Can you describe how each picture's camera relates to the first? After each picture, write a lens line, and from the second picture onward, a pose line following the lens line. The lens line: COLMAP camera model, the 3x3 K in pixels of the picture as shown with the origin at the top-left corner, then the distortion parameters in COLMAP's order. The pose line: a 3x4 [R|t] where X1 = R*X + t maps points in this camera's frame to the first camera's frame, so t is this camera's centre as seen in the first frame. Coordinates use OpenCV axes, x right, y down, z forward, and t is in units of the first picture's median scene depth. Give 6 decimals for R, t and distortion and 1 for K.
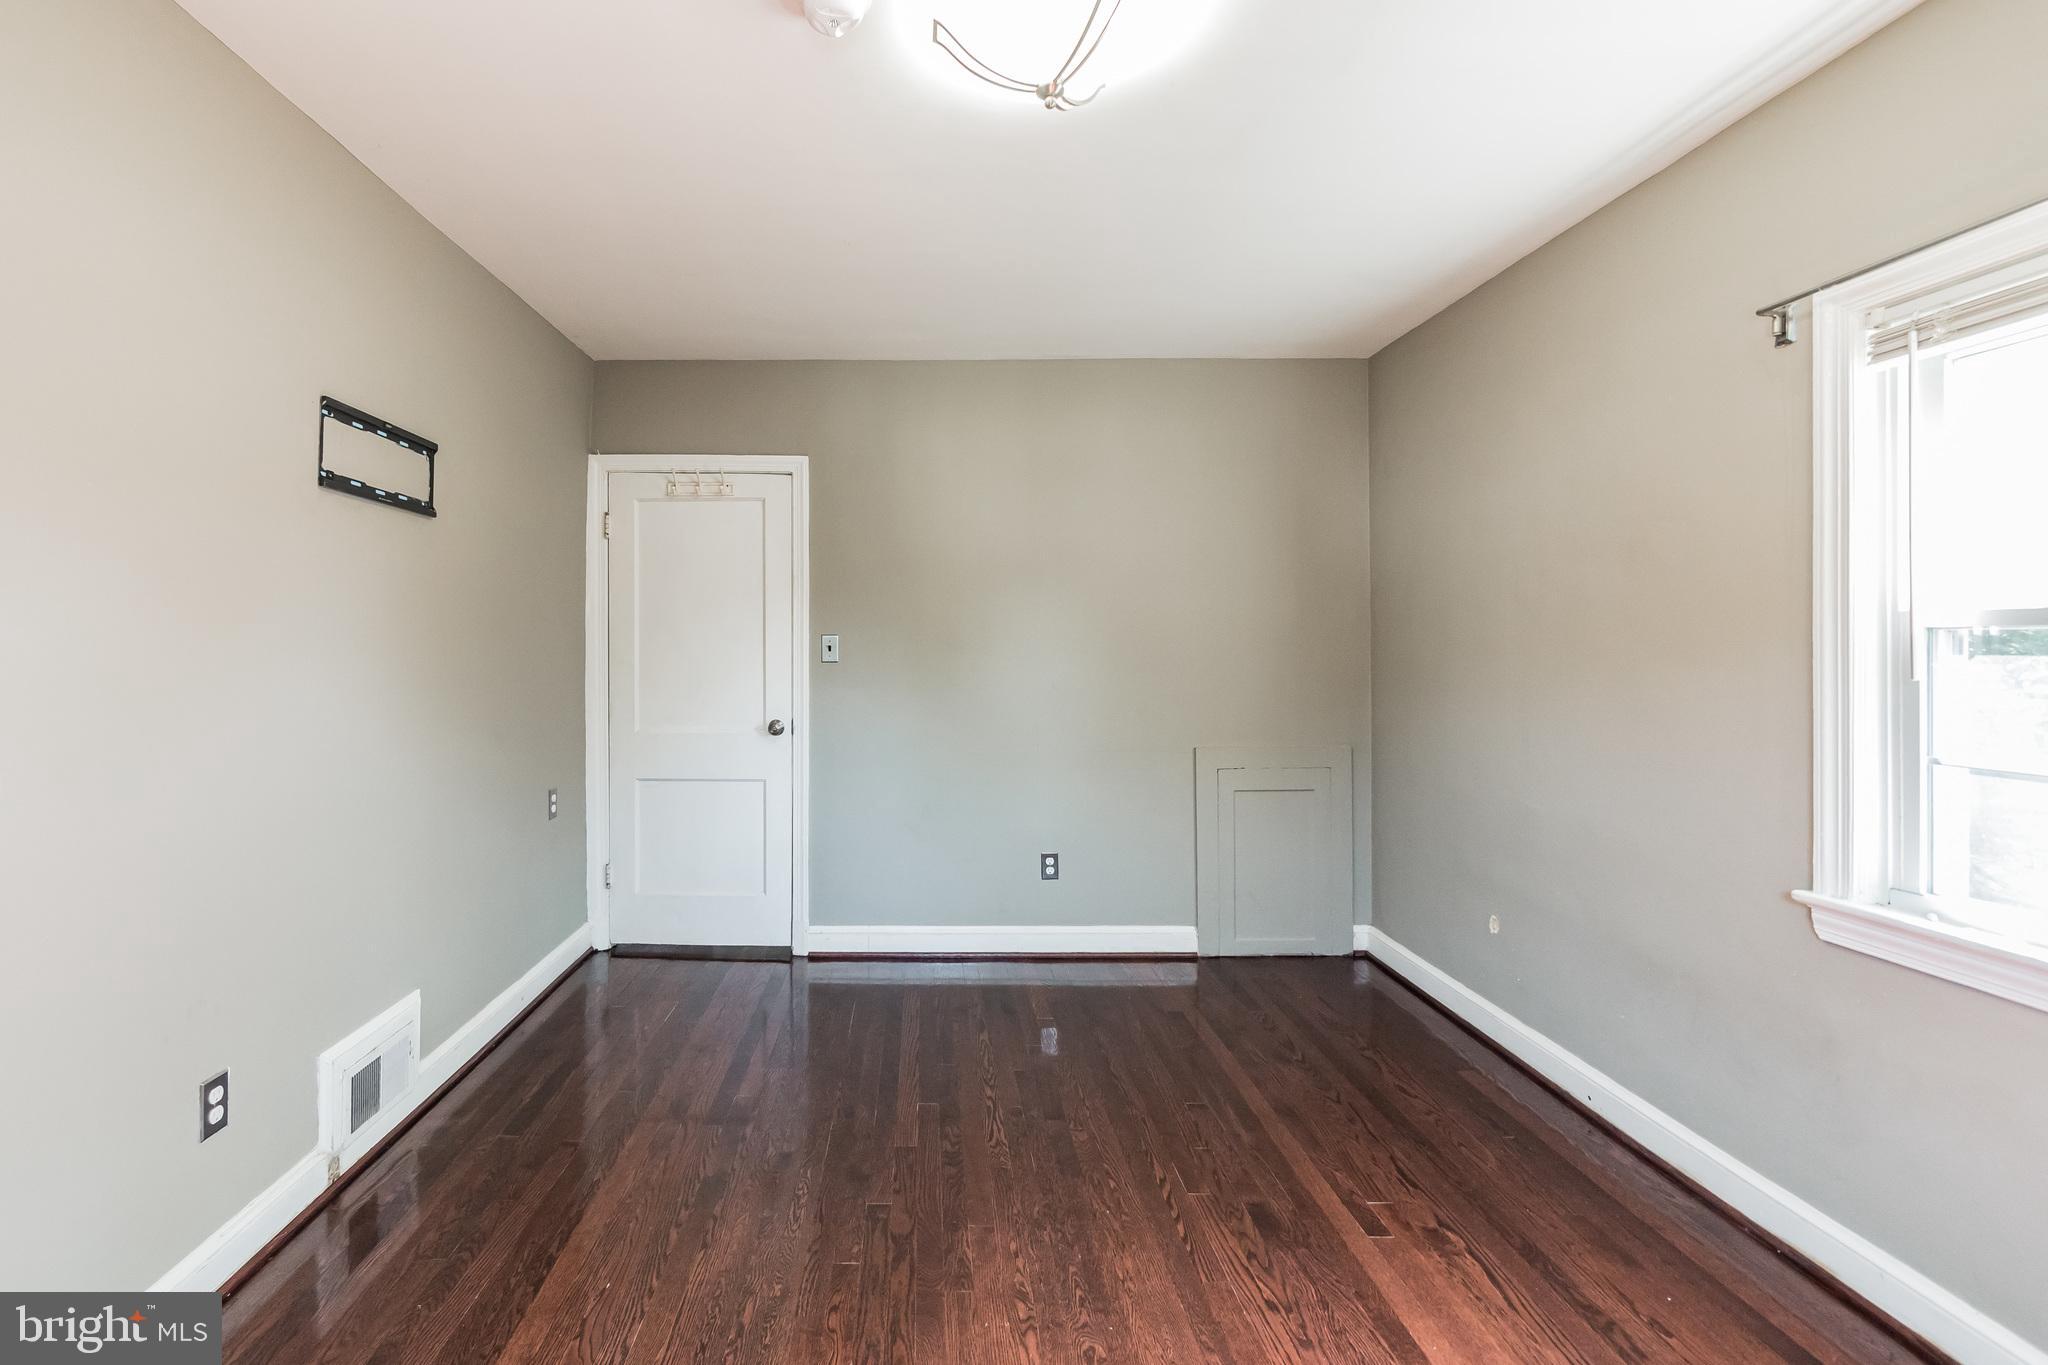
lens RADIAL K [[870.5, 0, 1025.7], [0, 870.5, 644.1], [0, 0, 1]] dist [-0.004075, -0.000505]
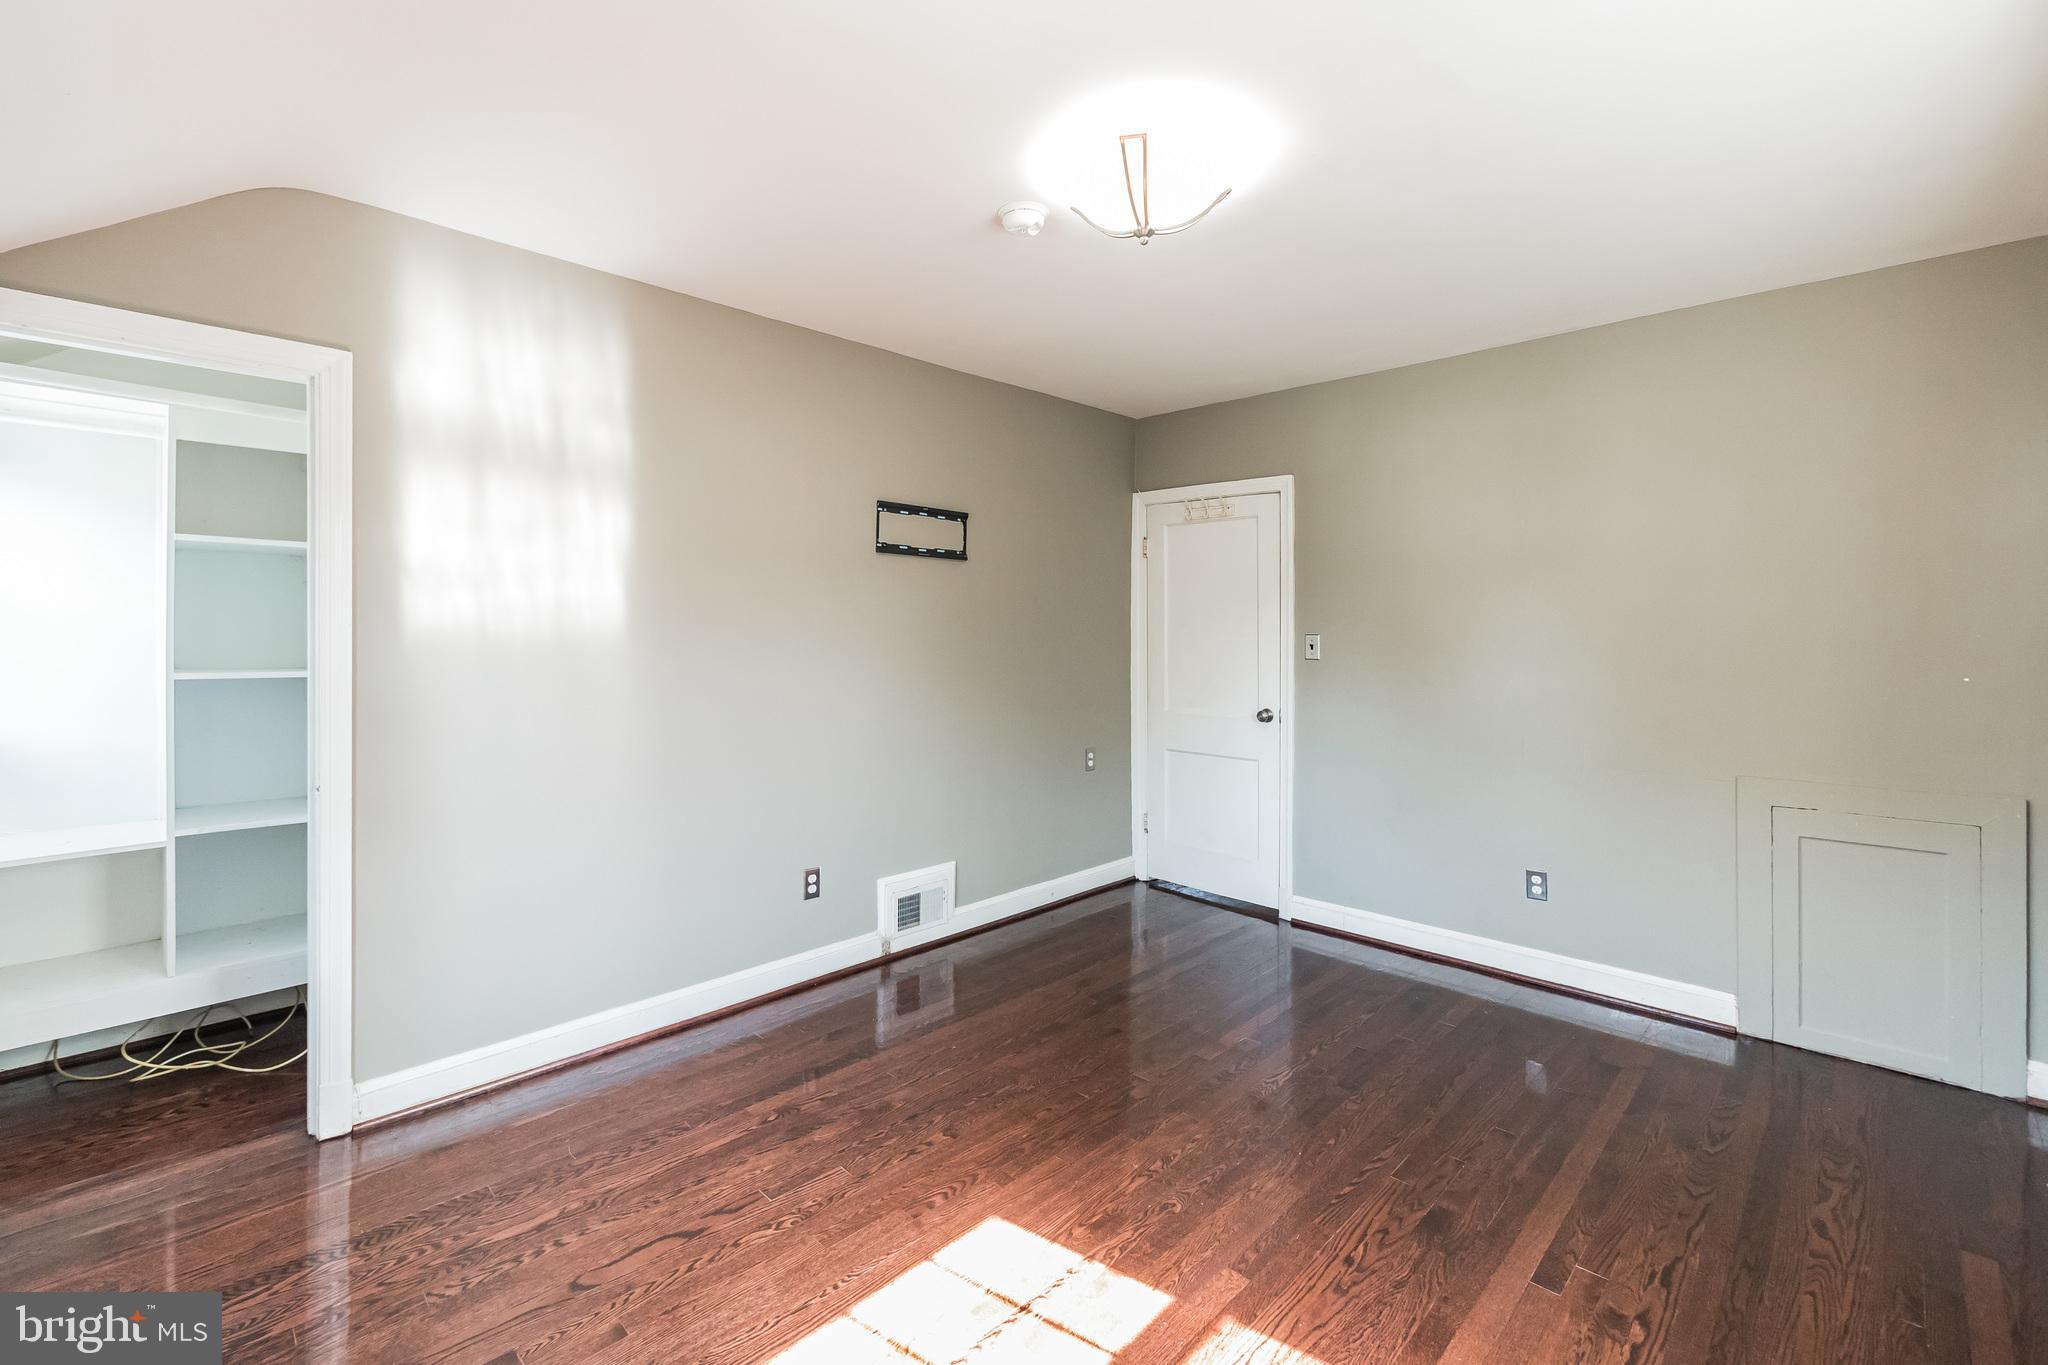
lens RADIAL K [[886.0, 0, 1094.5], [0, 886.0, 640.4], [0, 0, 1]] dist [0.001634, -0.000010]
pose [[0.745933, 0.010031, -0.665946, 0.343784], [-0.006803, 0.999949, 0.007442, -0.010336], [0.665987, -0.001021, 0.745963, -0.019051]]
